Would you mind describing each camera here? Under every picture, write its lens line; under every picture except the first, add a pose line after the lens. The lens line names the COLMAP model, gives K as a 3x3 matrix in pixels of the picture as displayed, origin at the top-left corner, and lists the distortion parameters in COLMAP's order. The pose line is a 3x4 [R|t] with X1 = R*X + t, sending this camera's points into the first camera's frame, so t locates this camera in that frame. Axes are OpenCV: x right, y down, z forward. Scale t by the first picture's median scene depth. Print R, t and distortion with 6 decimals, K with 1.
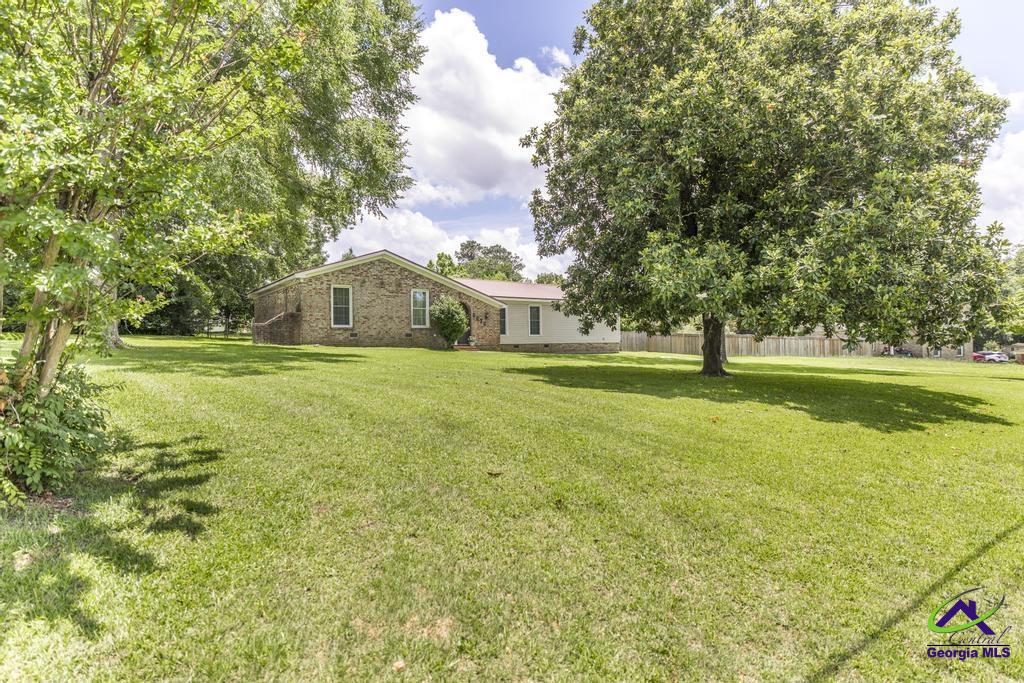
lens RADIAL K [[561.0, 0, 511.6], [0, 561.0, 341.8], [0, 0, 1]] dist [0.000693, -0.000202]
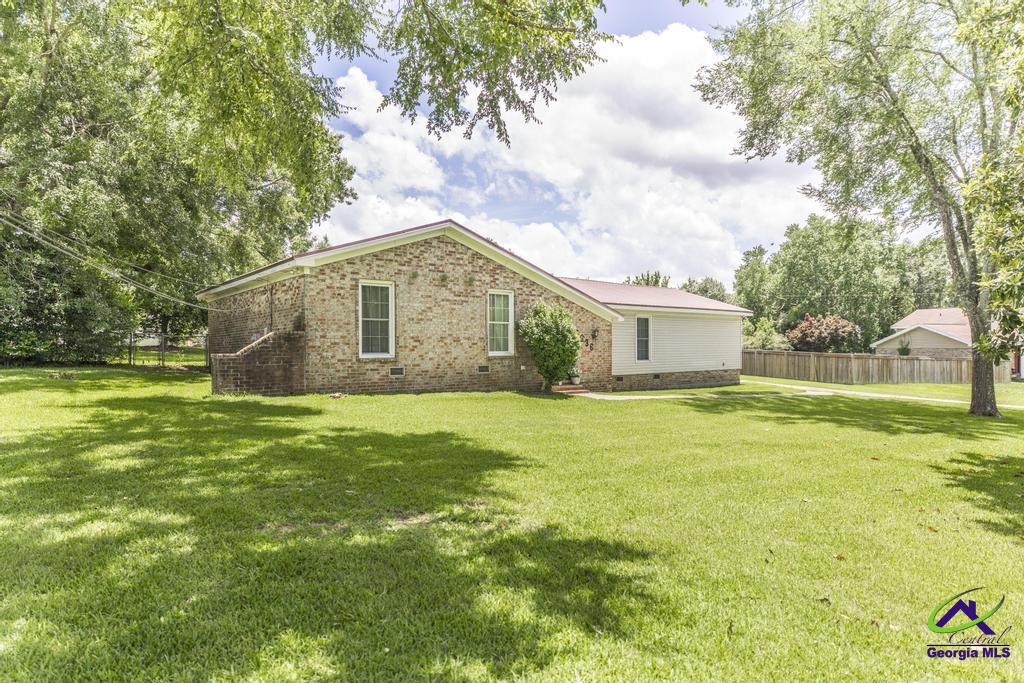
lens RADIAL K [[590.8, 0, 512.5], [0, 590.8, 340.7], [0, 0, 1]] dist [0.003100, 0.000636]
pose [[0.998186, 0.007709, 0.059712, -0.193093], [-0.007269, 0.999945, -0.007576, -0.036945], [-0.059767, 0.007128, 0.998187, 0.391693]]
